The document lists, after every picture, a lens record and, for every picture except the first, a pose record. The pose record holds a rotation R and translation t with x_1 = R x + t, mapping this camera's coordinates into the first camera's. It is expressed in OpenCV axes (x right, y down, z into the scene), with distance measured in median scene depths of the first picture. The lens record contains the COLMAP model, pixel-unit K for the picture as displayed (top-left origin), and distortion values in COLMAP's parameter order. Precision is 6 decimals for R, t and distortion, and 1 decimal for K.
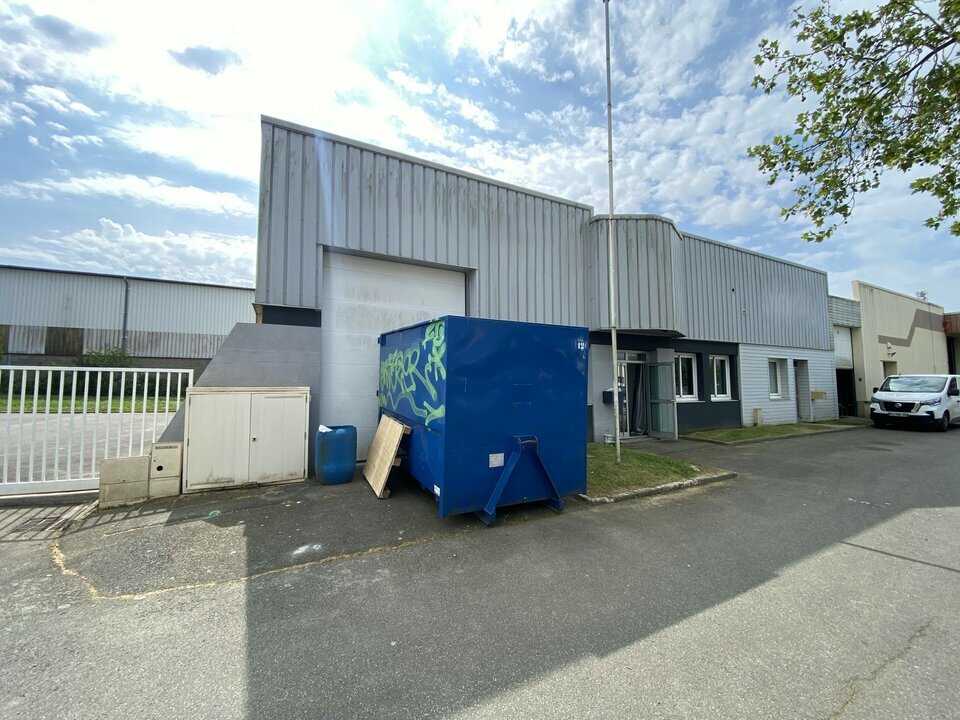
lens RADIAL K [[392.0, 0, 480.0], [0, 392.0, 360.0], [0, 0, 1]] dist [-0.001206, -0.000131]
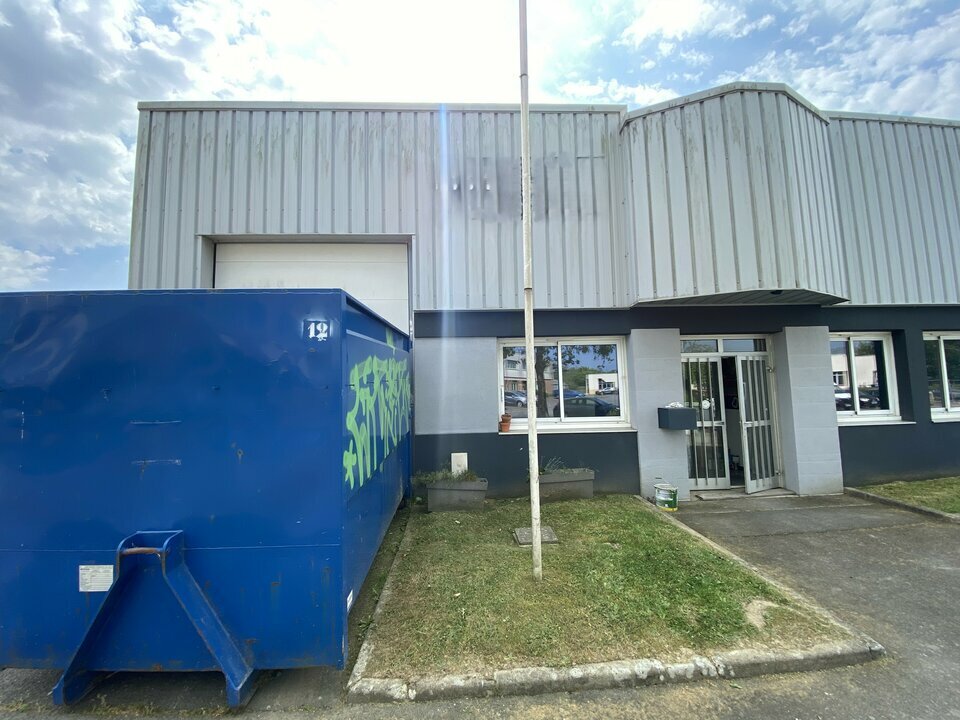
lens RADIAL K [[391.9, 0, 483.2], [0, 391.9, 358.9], [0, 0, 1]] dist [-0.001682, -0.013465]
pose [[0.905248, -0.052383, -0.421642, 0.332603], [0.046983, 0.998626, -0.023196, 0.008519], [0.422278, 0.001188, 0.906466, 0.365031]]
